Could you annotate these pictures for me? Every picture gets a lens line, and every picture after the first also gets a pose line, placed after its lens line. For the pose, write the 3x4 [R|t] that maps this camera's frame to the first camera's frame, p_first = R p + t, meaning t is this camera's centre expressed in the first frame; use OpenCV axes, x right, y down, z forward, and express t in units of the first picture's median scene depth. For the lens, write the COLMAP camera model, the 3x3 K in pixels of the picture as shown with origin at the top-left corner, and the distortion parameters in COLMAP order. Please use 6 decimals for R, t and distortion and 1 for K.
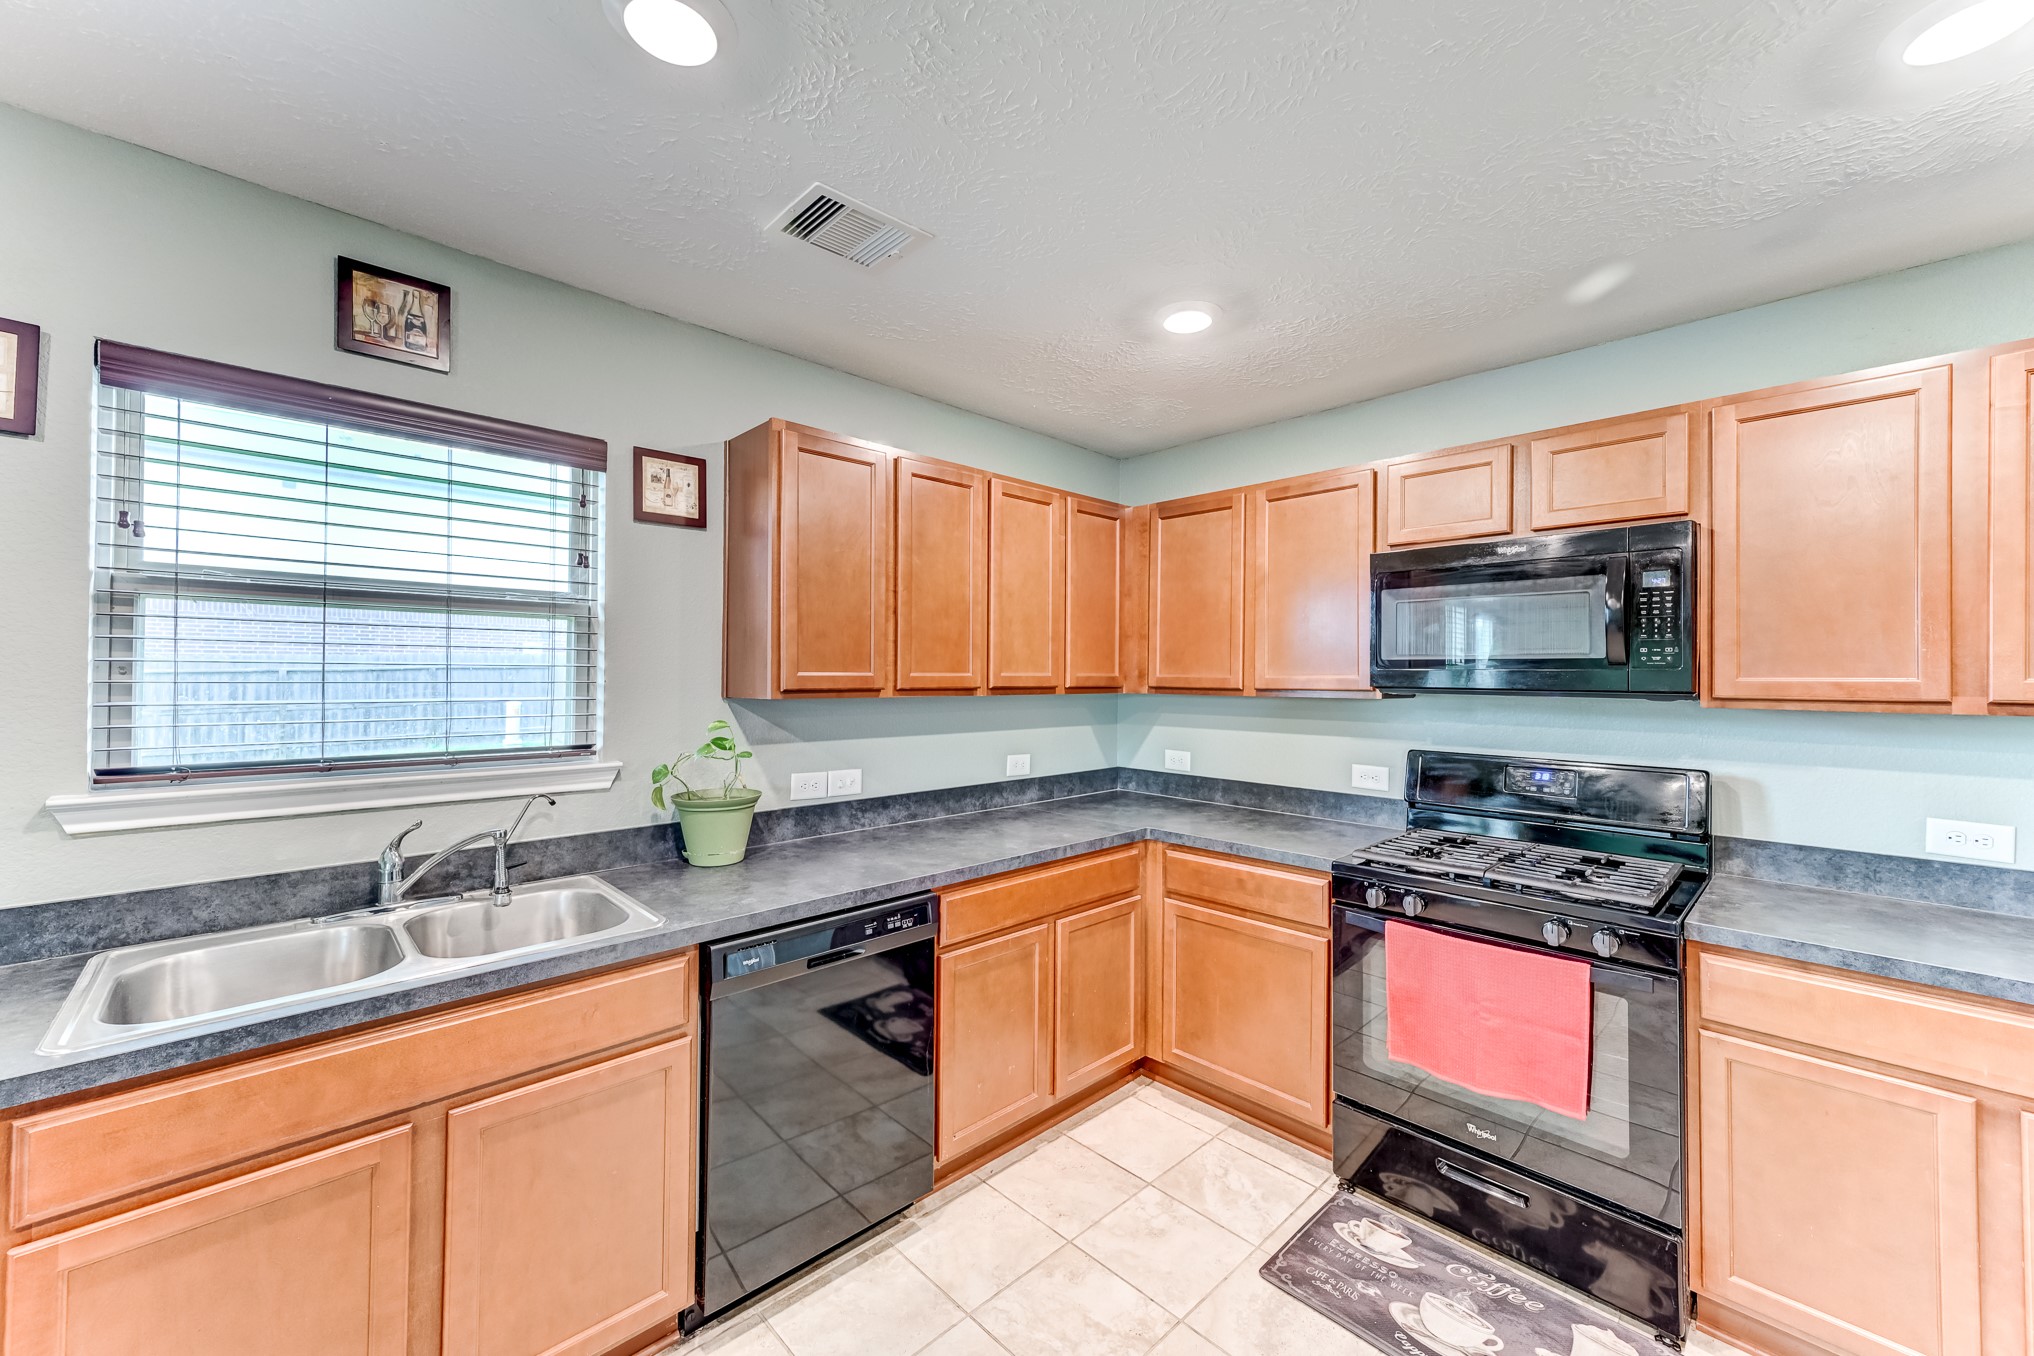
lens RADIAL K [[789.1, 0, 1020.2], [0, 789.1, 667.7], [0, 0, 1]] dist [0.008333, 0.001058]
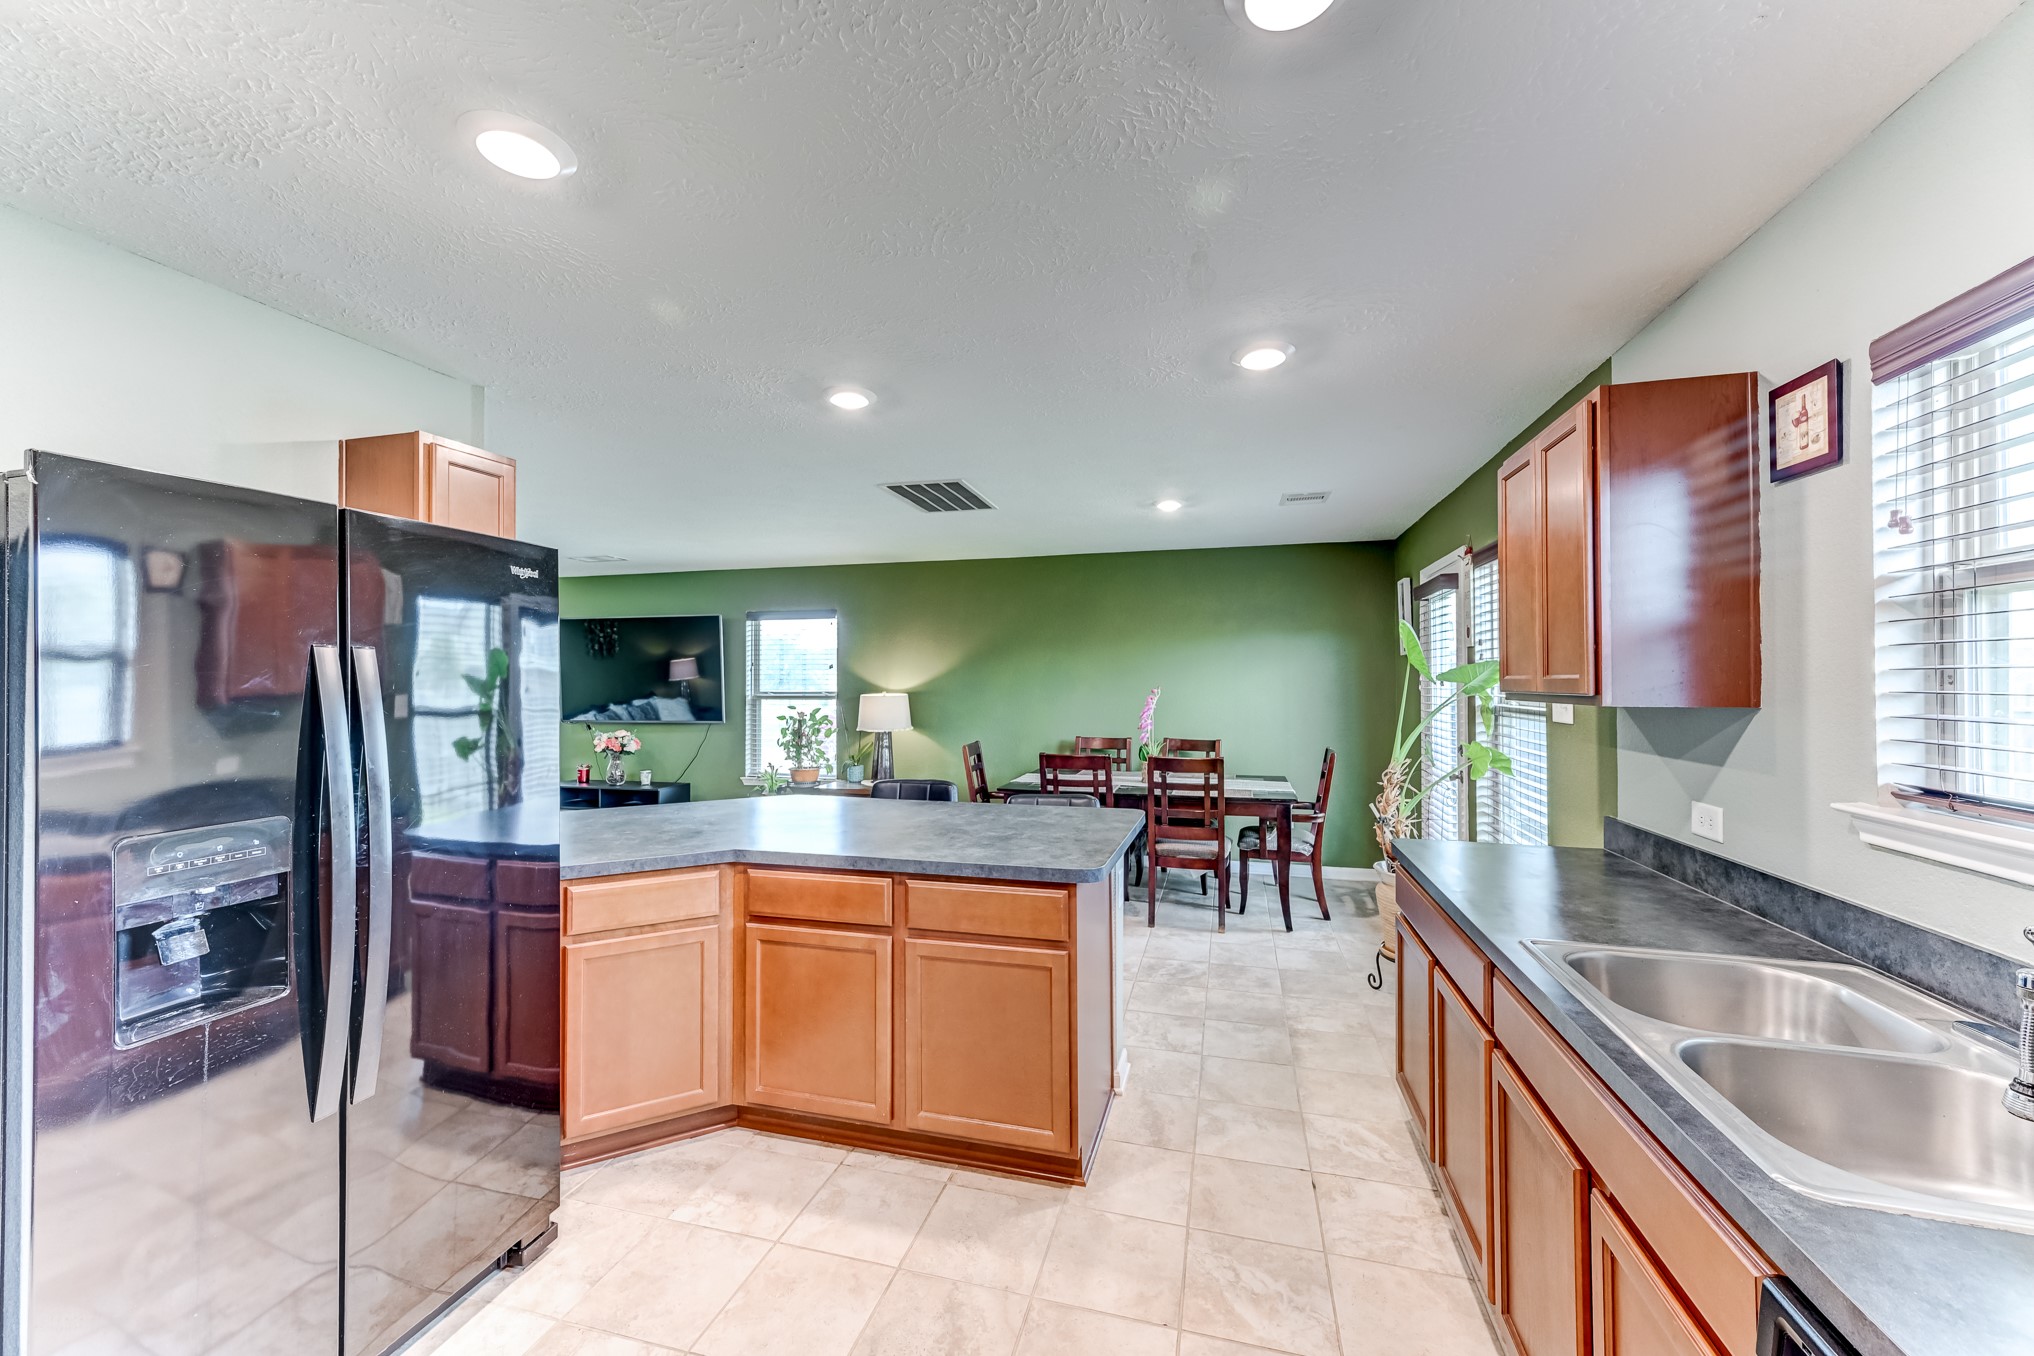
lens RADIAL K [[789.1, 0, 1018.0], [0, 789.1, 668.8], [0, 0, 1]] dist [0.008333, 0.001058]
pose [[-0.860230, -0.013738, -0.509721, 0.173796], [0.000512, 0.999613, -0.027807, 0.011748], [0.509906, -0.024182, -0.859890, 0.928624]]
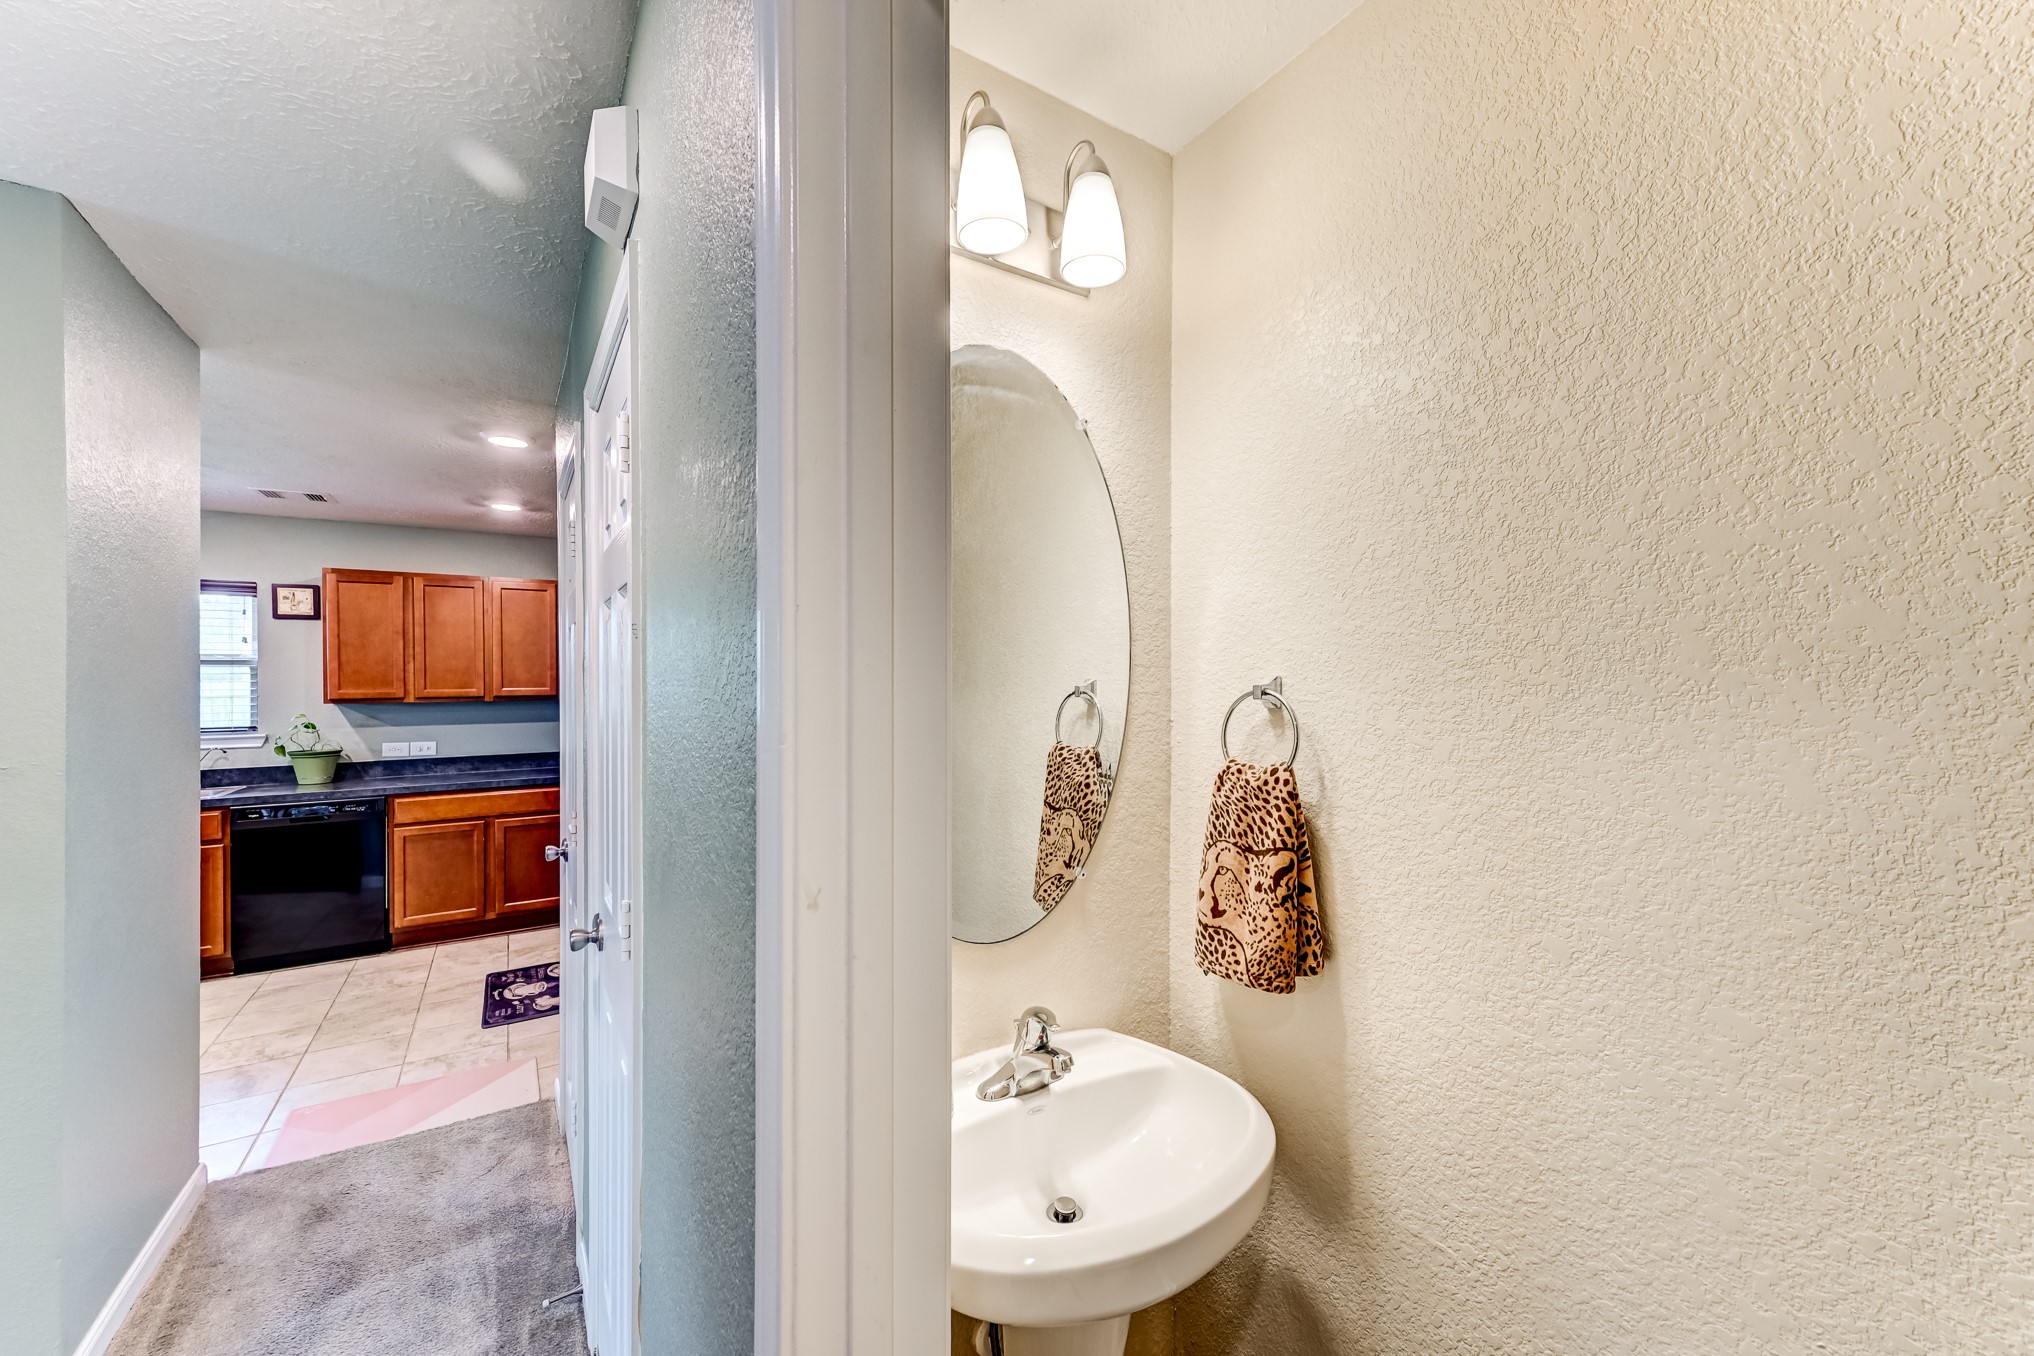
lens RADIAL K [[789.1, 0, 1016.9], [0, 789.1, 684.6], [0, 0, 1]] dist [0.008333, 0.001058]
pose [[0.981006, -0.017792, -0.193161, 1.878836], [0.019837, 0.999766, 0.008659, 0.007639], [0.192962, -0.012326, 0.981129, -0.696993]]
